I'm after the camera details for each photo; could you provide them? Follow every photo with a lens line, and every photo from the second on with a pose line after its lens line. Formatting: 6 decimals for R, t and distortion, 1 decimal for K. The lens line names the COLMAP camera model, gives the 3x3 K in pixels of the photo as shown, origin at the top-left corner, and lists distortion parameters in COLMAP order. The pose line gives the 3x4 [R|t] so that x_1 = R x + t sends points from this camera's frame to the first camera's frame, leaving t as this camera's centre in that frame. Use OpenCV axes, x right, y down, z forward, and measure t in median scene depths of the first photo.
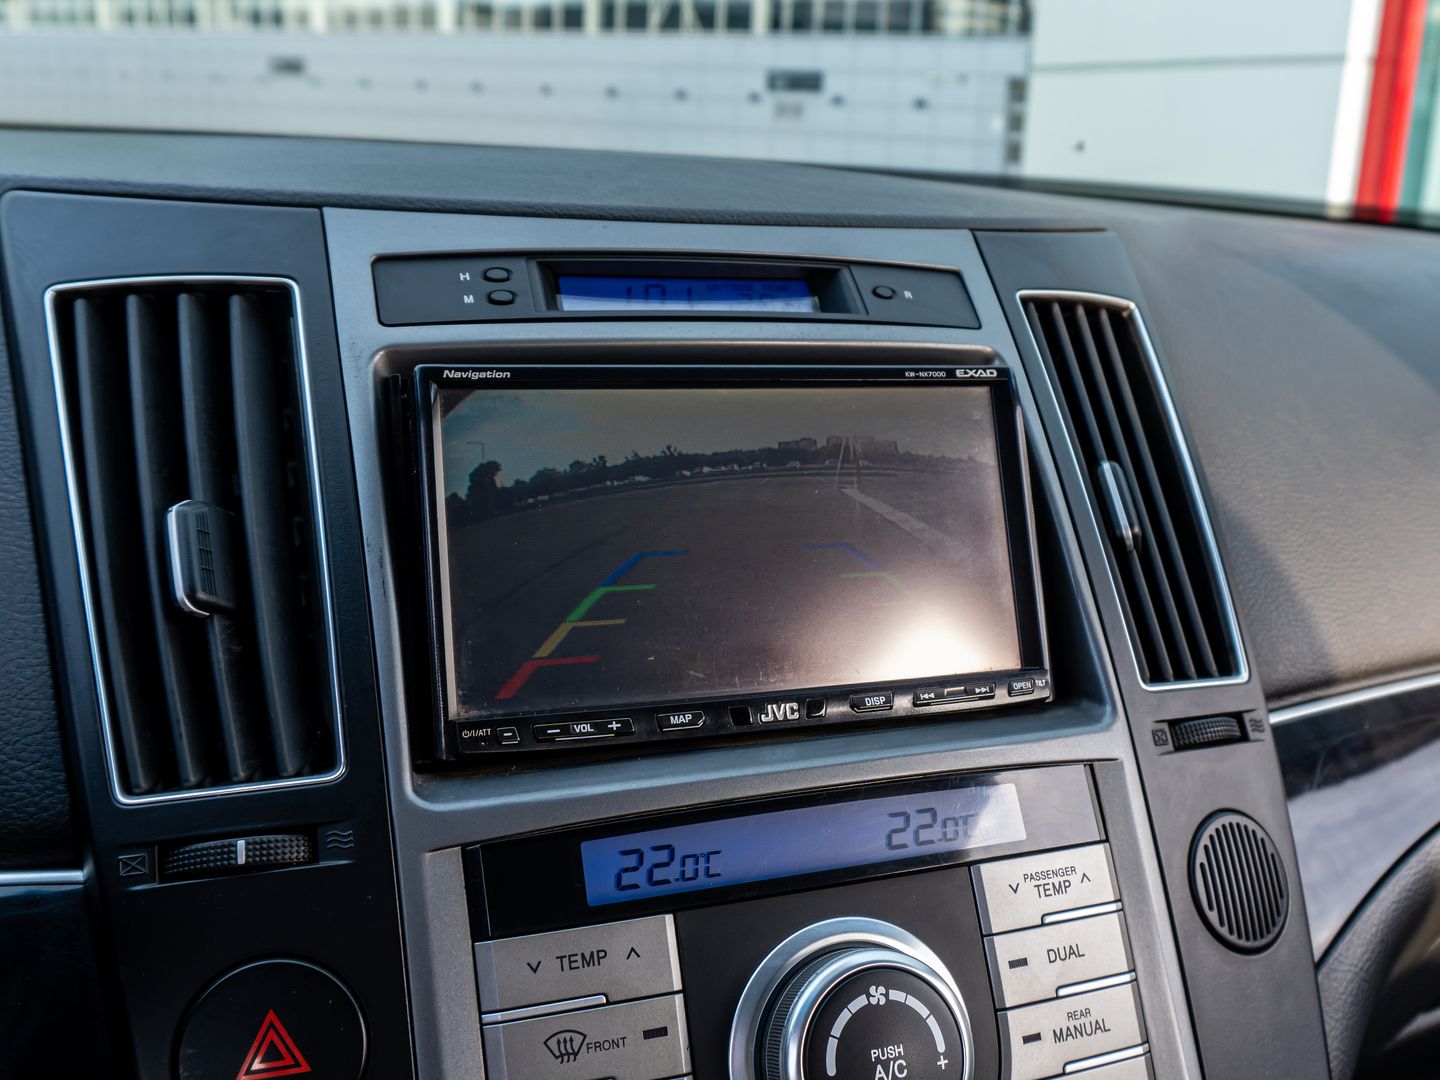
lens RADIAL K [[999.2, 0, 720.0], [0, 999.2, 540.0], [0, 0, 1]] dist [0.002649, 0.008556]
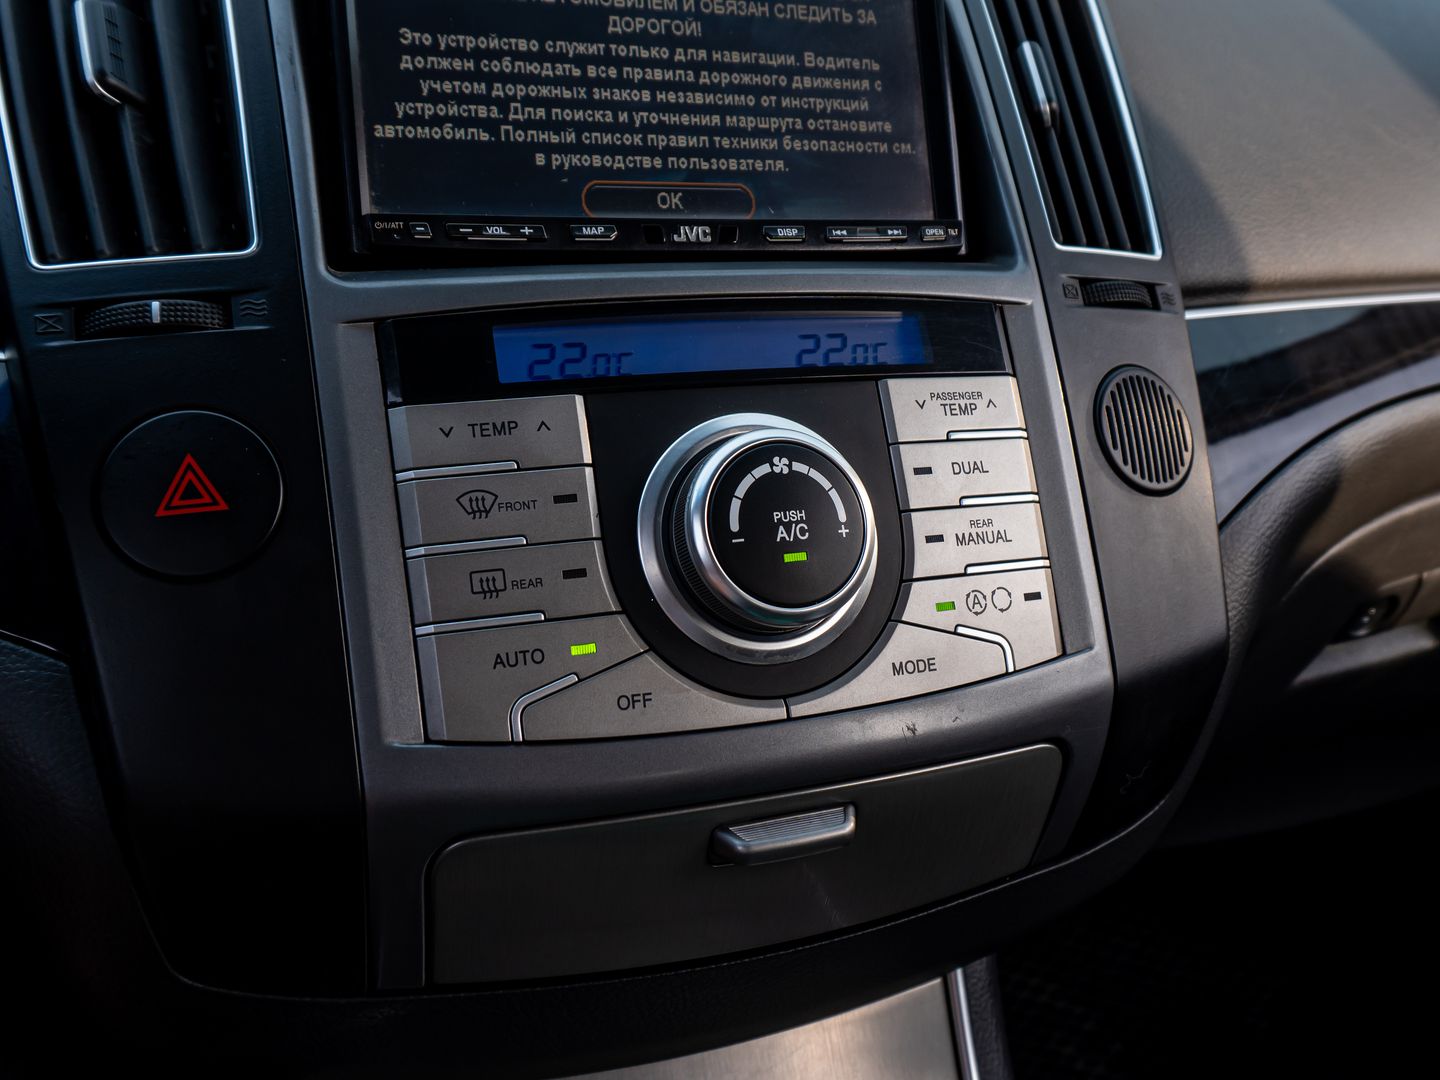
lens RADIAL K [[1014.2, 0, 695.2], [0, 1014.2, 493.0], [0, 0, 1]] dist [0.004154, -0.001751]
pose [[0.999961, -0.002806, 0.008409, 0.054971], [0.002395, 0.998823, 0.048447, 0.395520], [-0.008535, -0.048424, 0.998790, -0.042327]]
